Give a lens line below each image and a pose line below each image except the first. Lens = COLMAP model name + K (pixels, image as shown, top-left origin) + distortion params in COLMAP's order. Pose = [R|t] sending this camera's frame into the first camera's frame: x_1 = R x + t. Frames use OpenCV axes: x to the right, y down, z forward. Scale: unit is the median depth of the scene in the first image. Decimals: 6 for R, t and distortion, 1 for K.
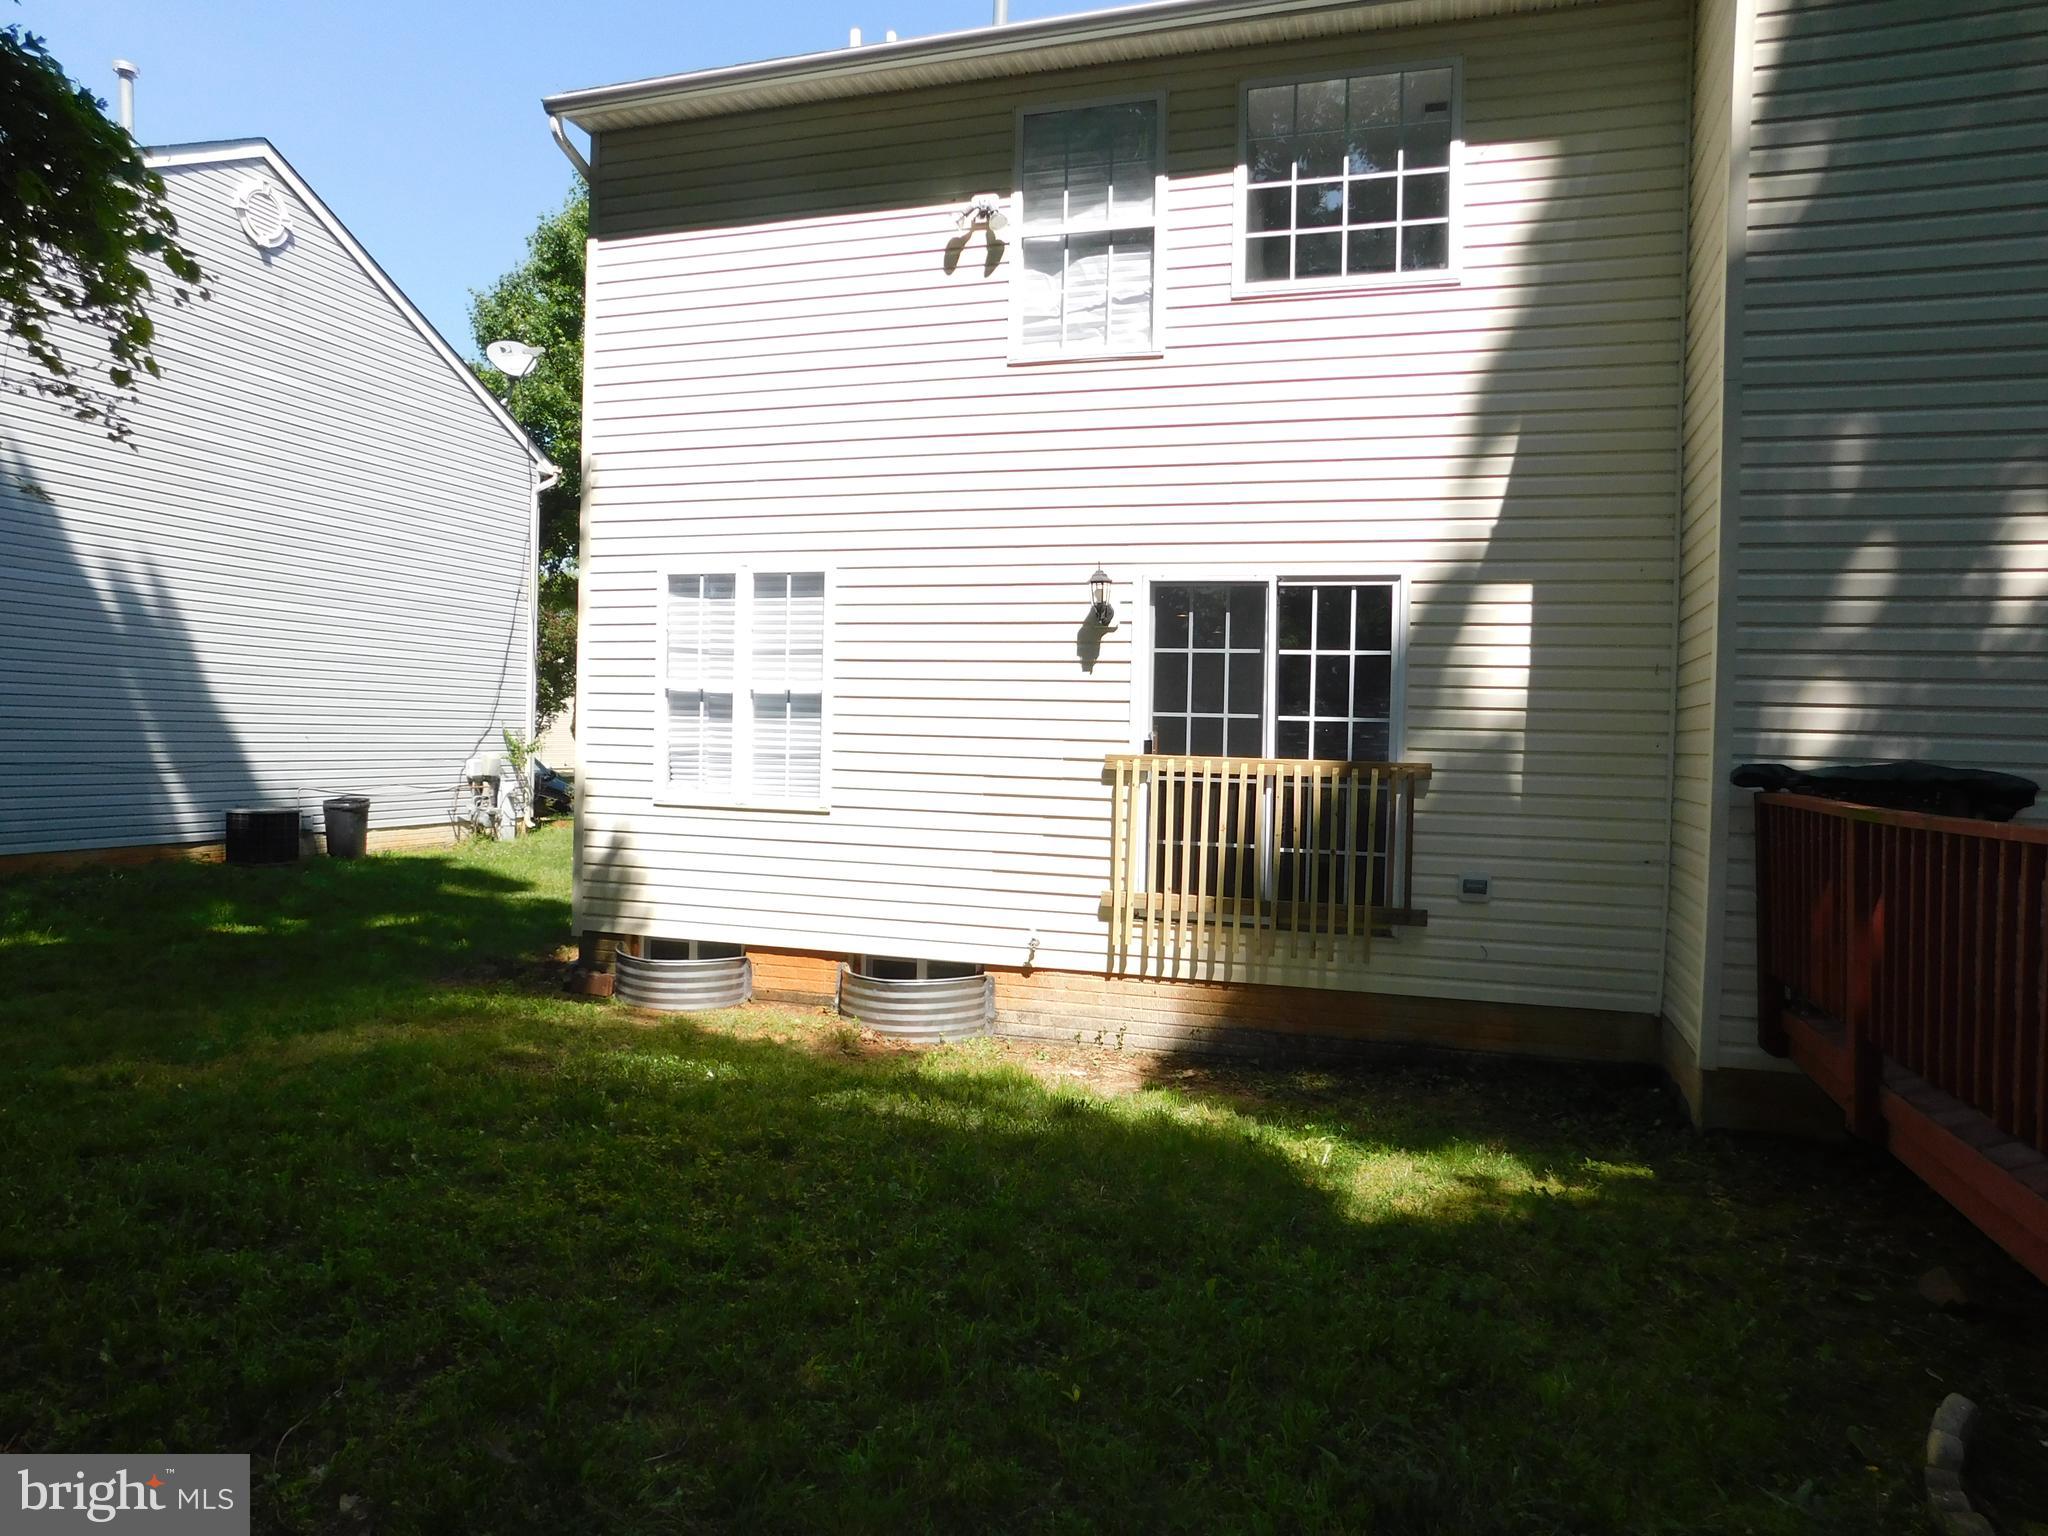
lens RADIAL K [[1372.4, 0, 1024.7], [0, 1372.4, 766.3], [0, 0, 1]] dist [-0.058908, 0.049002]
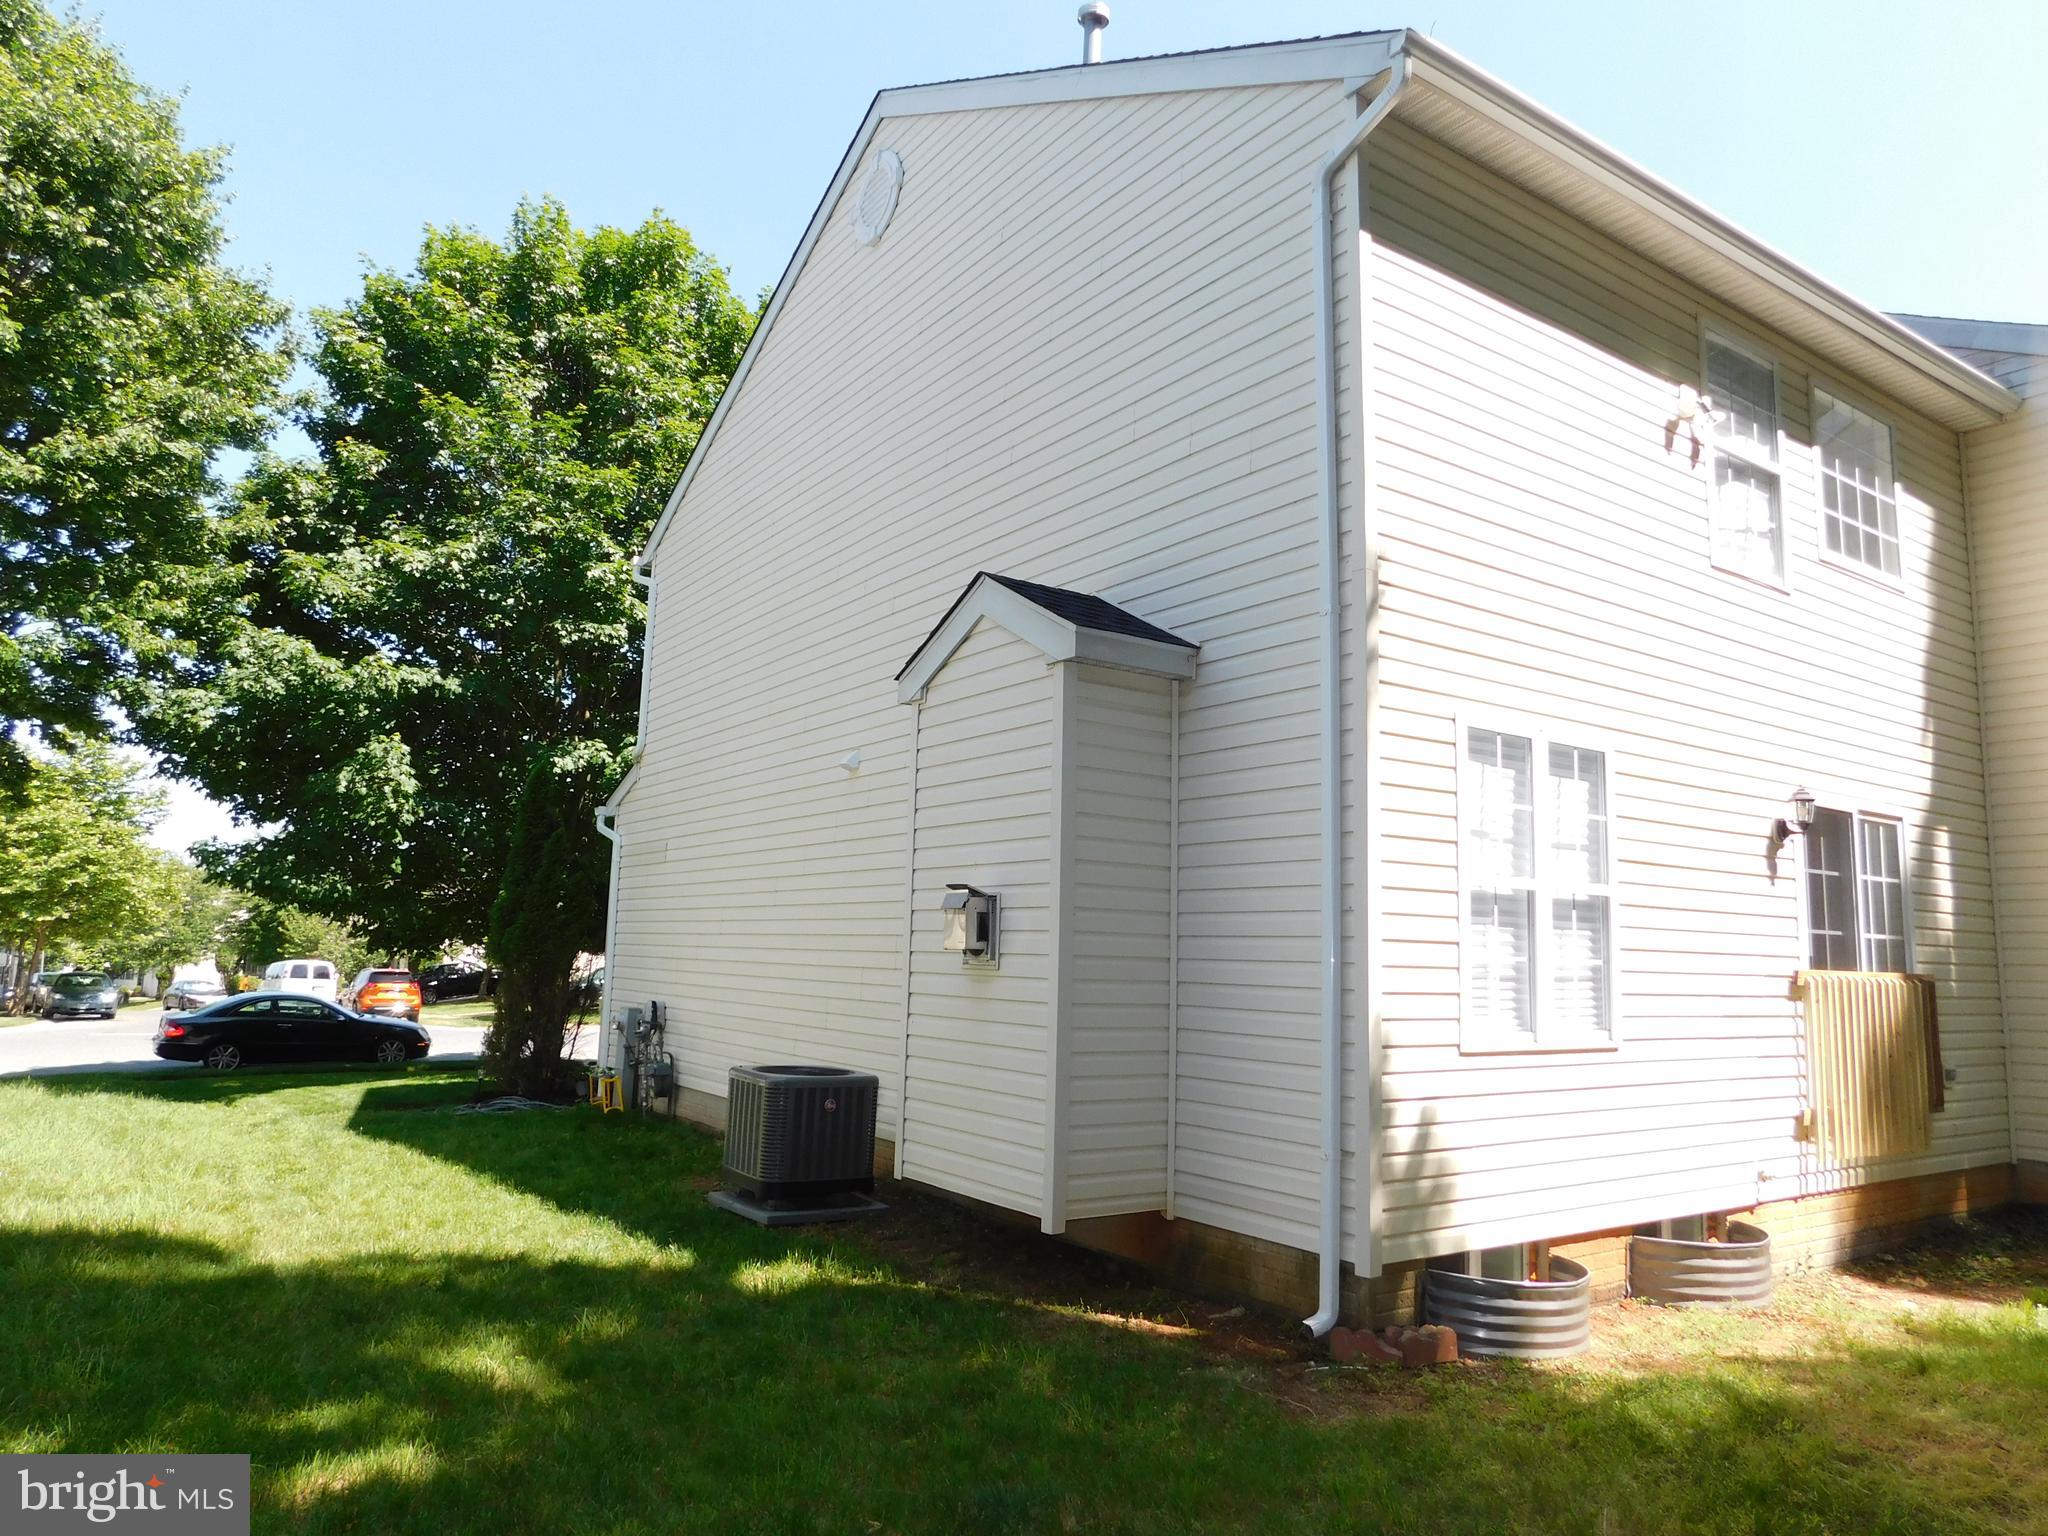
lens RADIAL K [[1372.4, 0, 1027.2], [0, 1372.4, 761.3], [0, 0, 1]] dist [-0.058908, 0.049002]
pose [[0.606542, 0.100492, 0.788675, -1.035245], [0.000490, 0.991932, -0.126767, -0.033999], [-0.795051, 0.077276, 0.601600, 0.805728]]
